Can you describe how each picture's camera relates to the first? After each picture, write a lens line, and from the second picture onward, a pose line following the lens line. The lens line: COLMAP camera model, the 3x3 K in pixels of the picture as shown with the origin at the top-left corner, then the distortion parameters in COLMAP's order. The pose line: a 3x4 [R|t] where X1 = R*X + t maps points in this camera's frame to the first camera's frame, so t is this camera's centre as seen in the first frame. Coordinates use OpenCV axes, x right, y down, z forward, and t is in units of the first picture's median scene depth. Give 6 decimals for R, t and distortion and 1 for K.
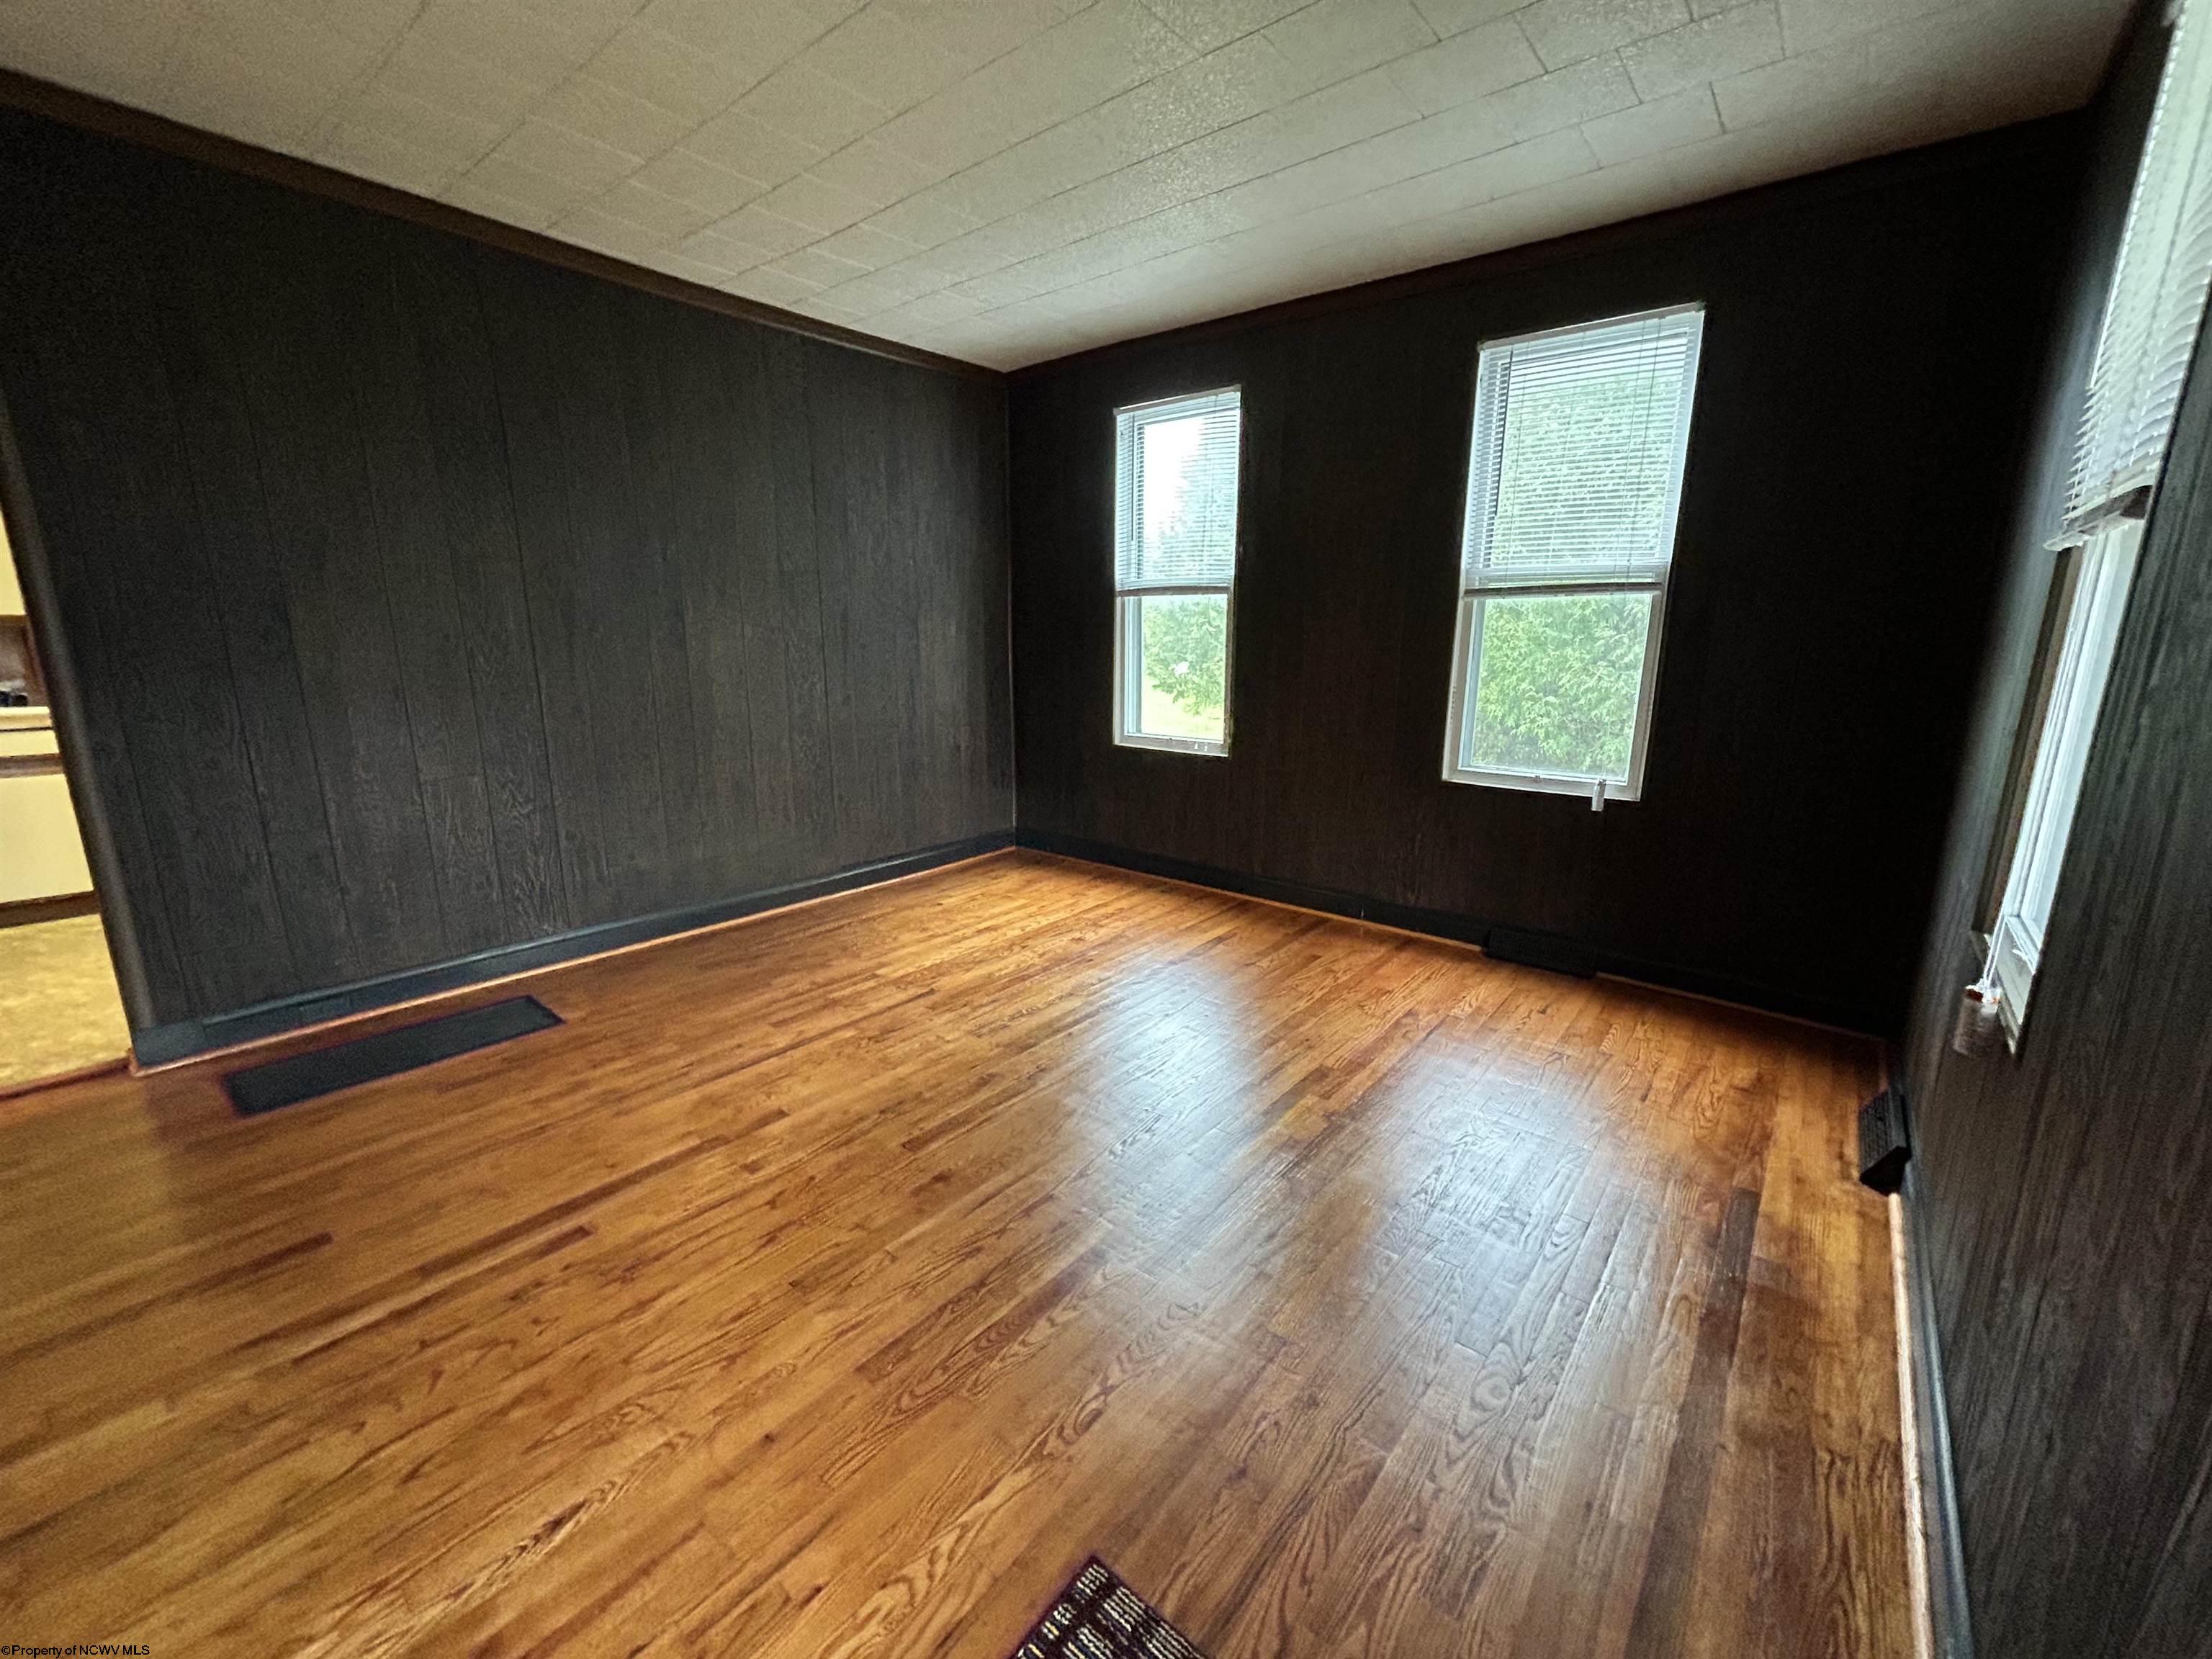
lens RADIAL K [[889.4, 0, 1111.0], [0, 889.4, 835.0], [0, 0, 1]] dist [-0.000595, 0.000107]
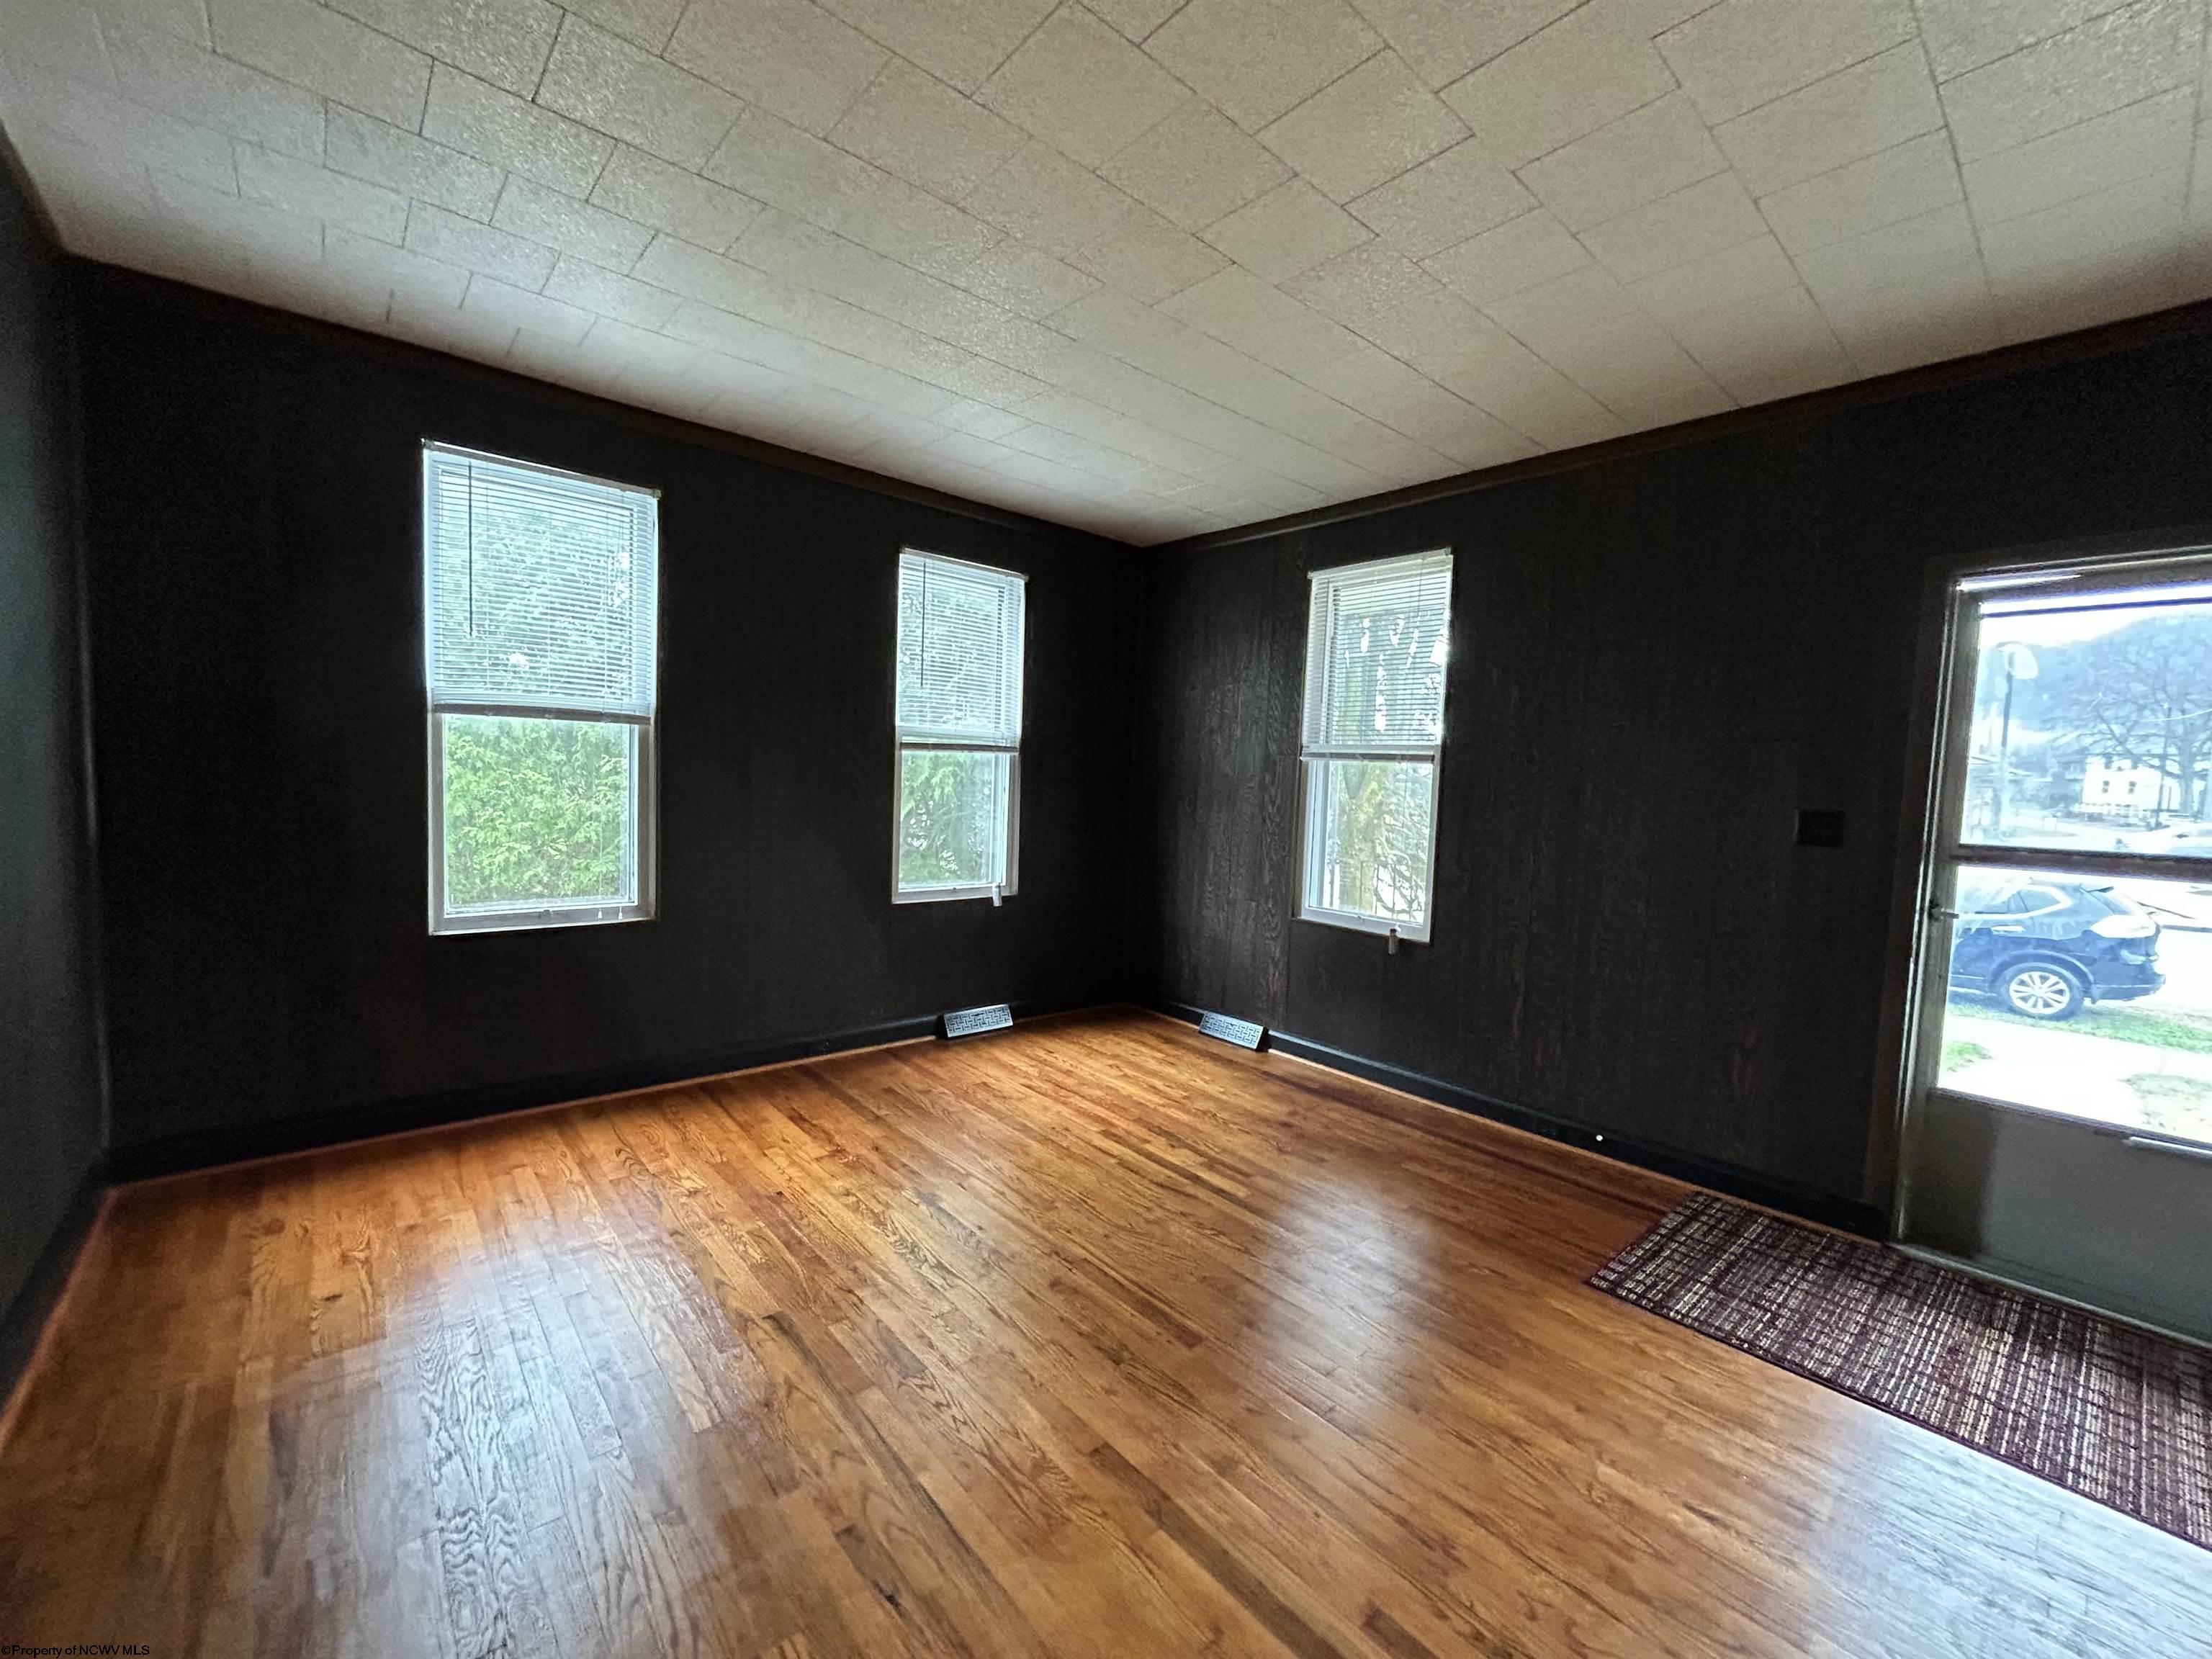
lens RADIAL K [[889.4, 0, 1111.0], [0, 889.4, 835.0], [0, 0, 1]] dist [-0.000595, 0.000107]
pose [[0.162532, -0.064736, 0.984577, -0.727397], [0.182611, 0.982581, 0.034460, -0.141392], [-0.969658, 0.174194, 0.171522, 0.539254]]
